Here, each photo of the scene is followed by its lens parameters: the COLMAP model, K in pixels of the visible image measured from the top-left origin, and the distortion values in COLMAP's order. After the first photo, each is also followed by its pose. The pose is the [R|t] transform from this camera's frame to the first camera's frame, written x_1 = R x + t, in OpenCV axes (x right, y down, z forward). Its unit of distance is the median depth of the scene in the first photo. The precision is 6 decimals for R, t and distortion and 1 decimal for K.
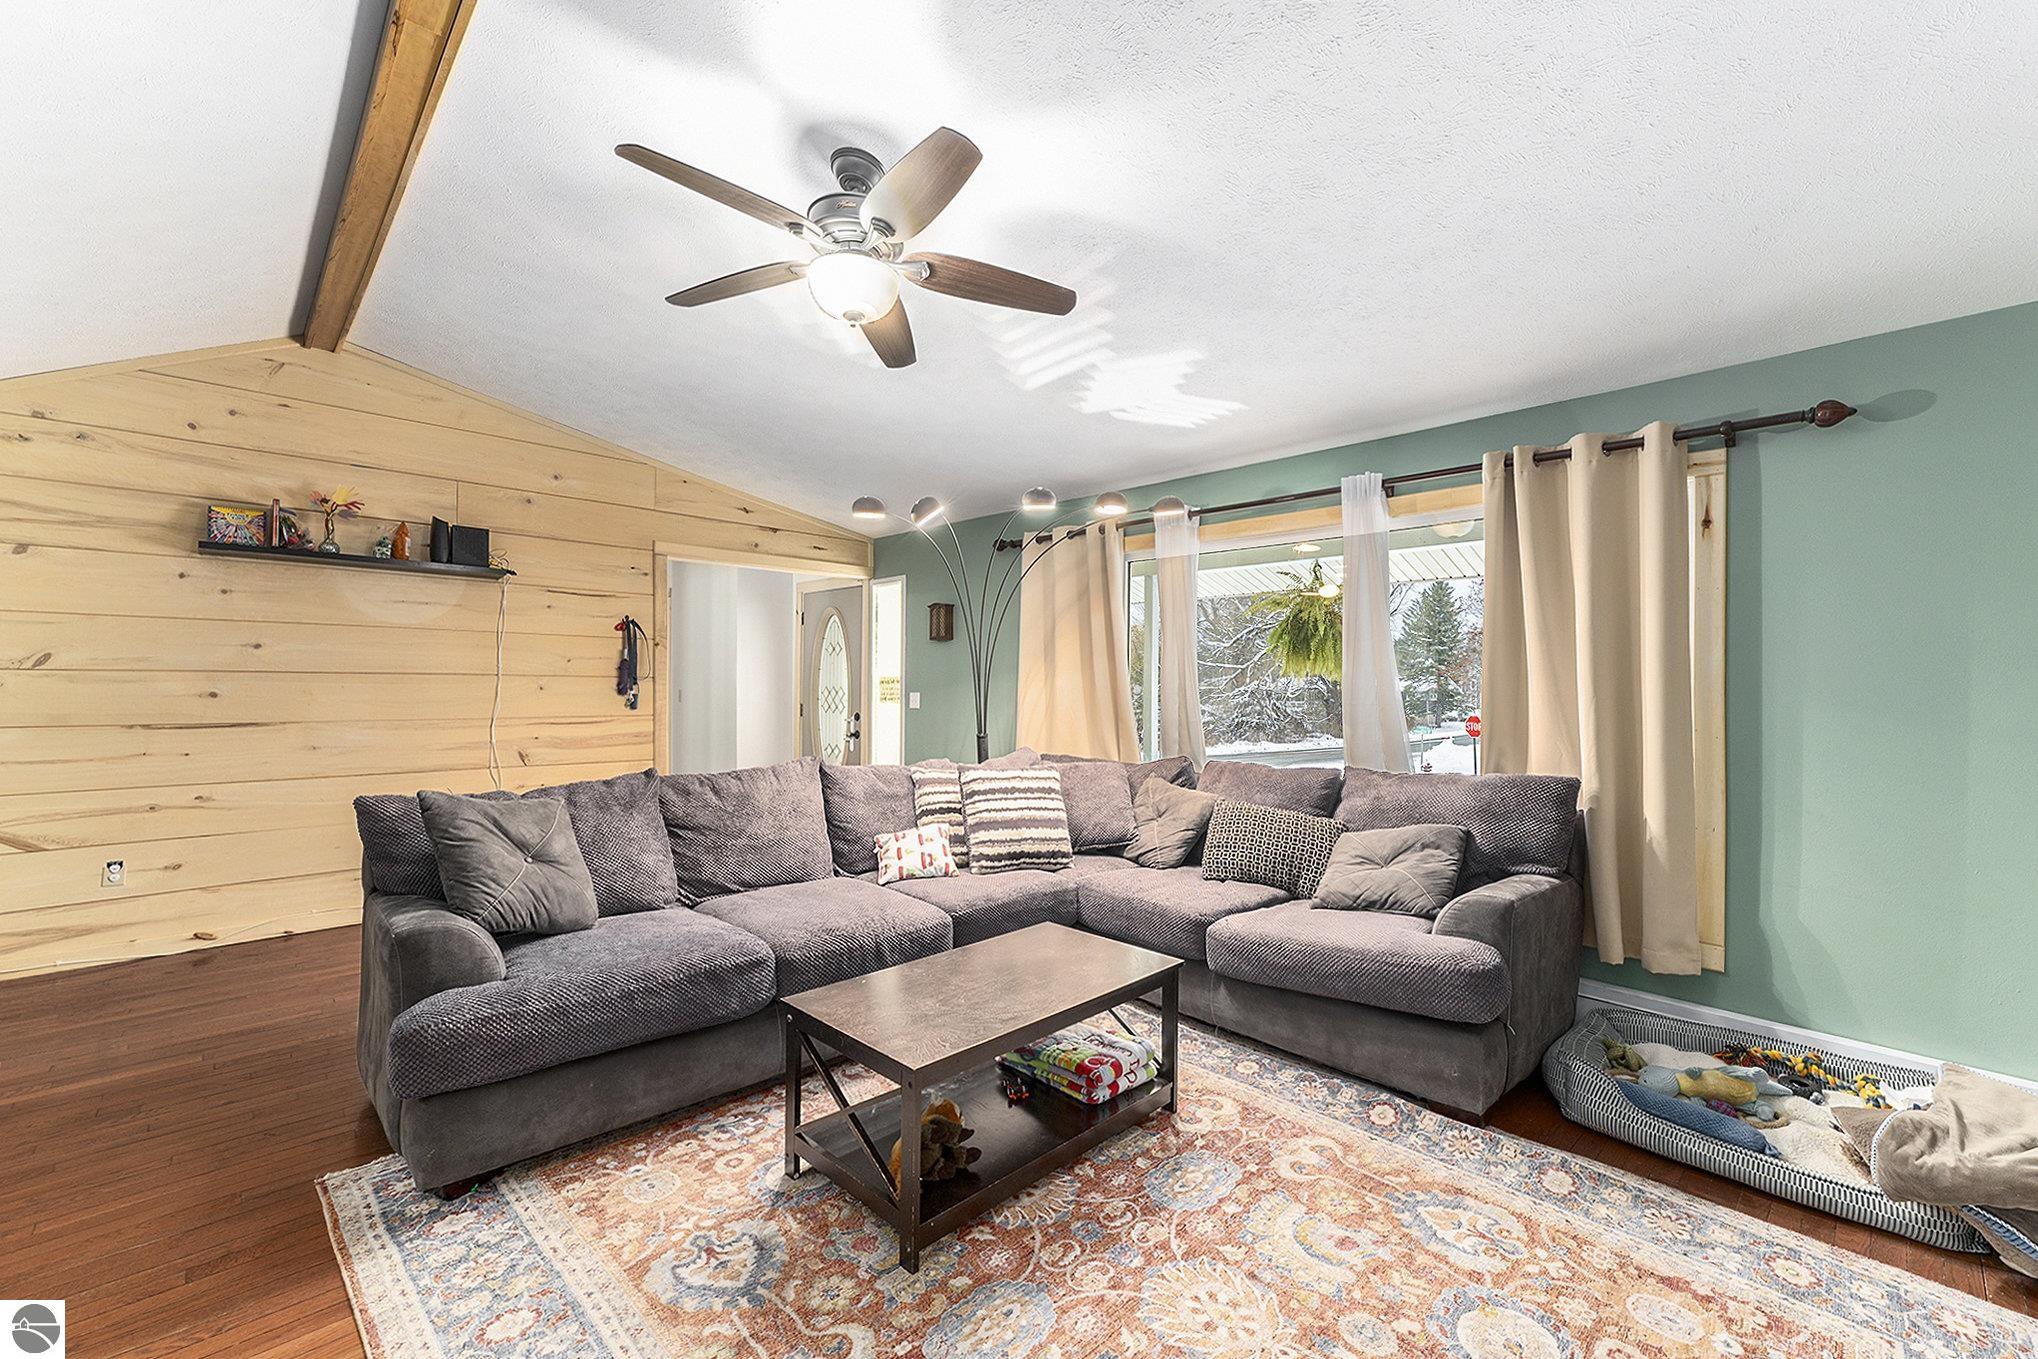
lens RADIAL K [[833.3, 0, 1015.2], [0, 833.3, 690.6], [0, 0, 1]] dist [0.018707, -0.000084]
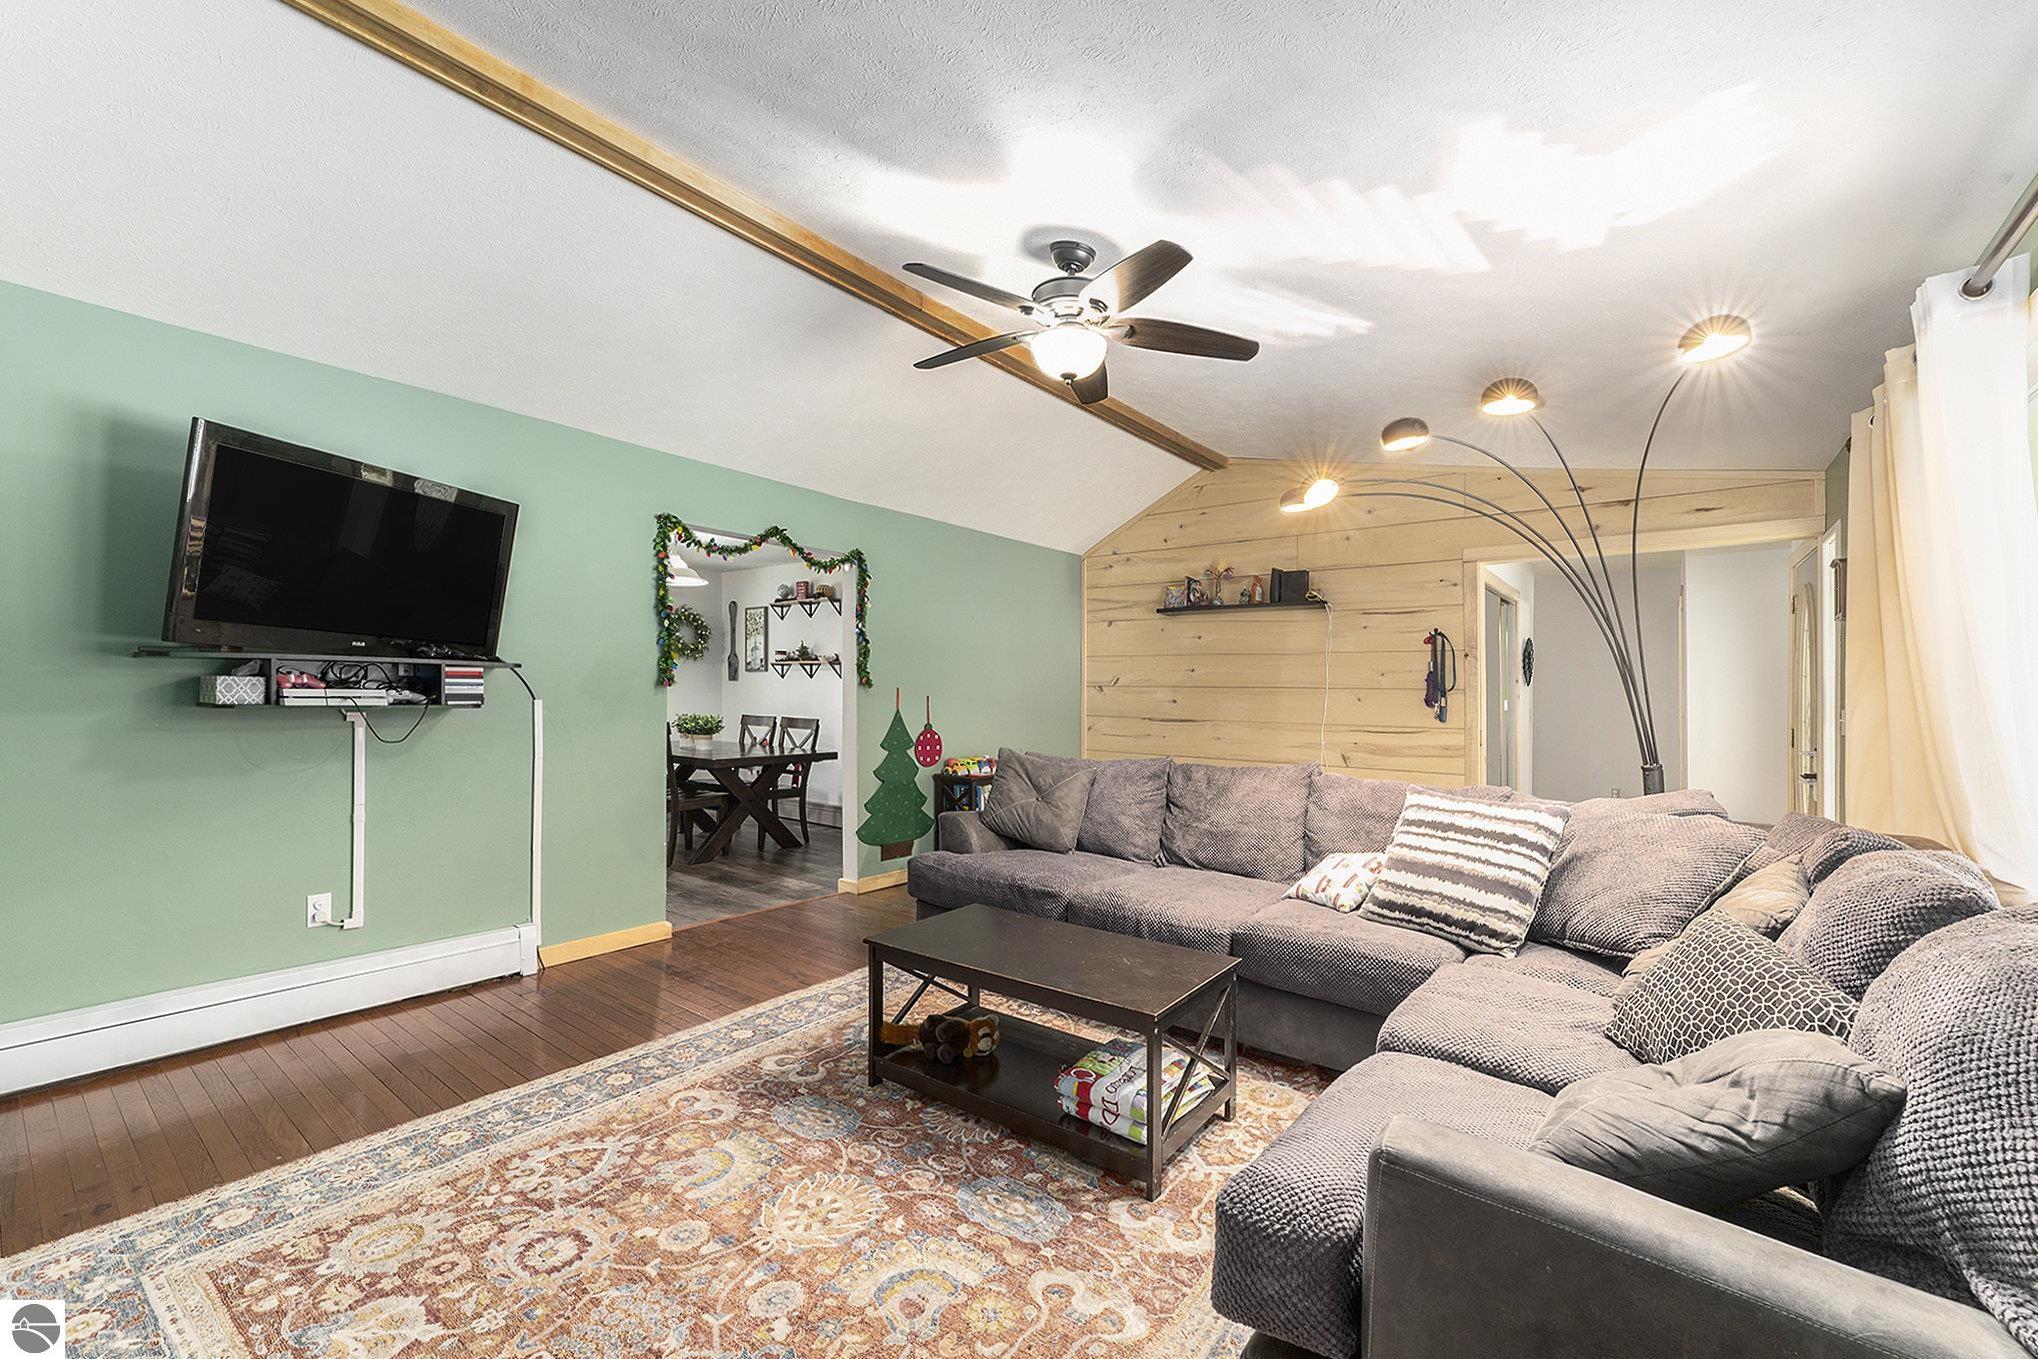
lens RADIAL K [[833.3, 0, 1015.2], [0, 833.3, 690.6], [0, 0, 1]] dist [0.018707, -0.000084]
pose [[0.159442, -0.011937, -0.987135, 0.670033], [-0.023614, 0.999595, -0.015902, 0.019548], [0.986925, 0.025846, 0.159095, 0.503269]]
